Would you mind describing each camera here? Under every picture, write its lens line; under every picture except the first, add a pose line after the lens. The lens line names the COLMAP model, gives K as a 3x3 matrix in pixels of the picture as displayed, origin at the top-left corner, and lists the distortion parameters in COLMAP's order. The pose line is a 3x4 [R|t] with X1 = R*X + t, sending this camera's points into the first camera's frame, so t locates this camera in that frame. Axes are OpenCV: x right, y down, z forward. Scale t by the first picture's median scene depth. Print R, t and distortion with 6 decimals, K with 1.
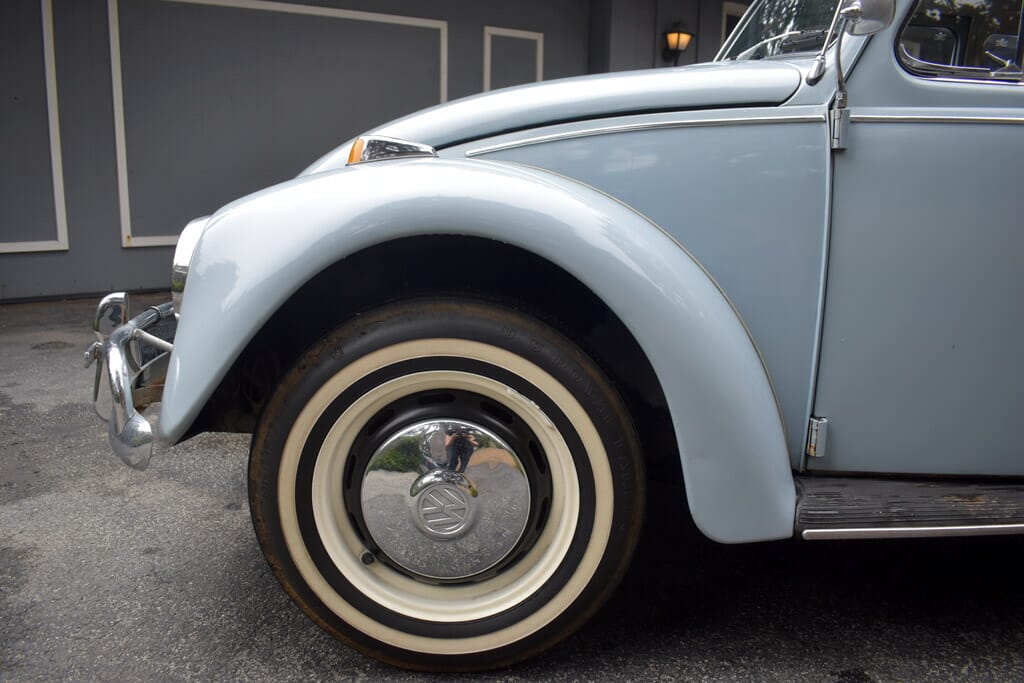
lens RADIAL K [[809.1, 0, 512.0], [0, 809.1, 341.5], [0, 0, 1]] dist [-0.084663, 0.001173]
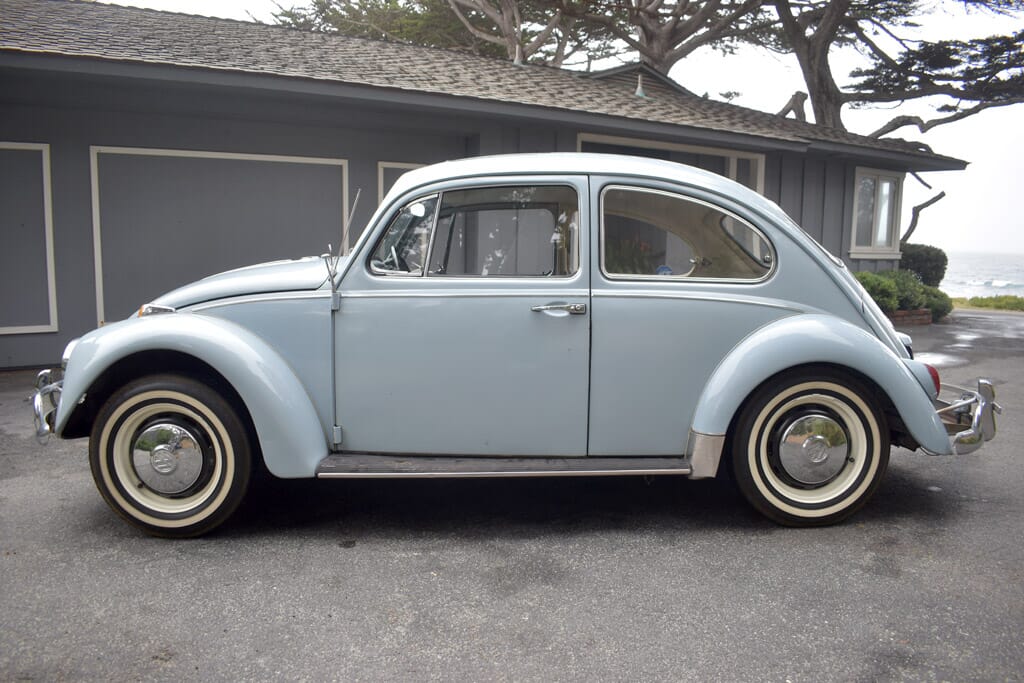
lens RADIAL K [[767.2, 0, 512.0], [0, 767.2, 341.5], [0, 0, 1]] dist [-0.082617, 0.006032]
pose [[0.999981, -0.002710, 0.005484, 0.881009], [0.003140, 0.996802, -0.079848, 0.031284], [-0.005250, 0.079863, 0.996792, -1.193172]]
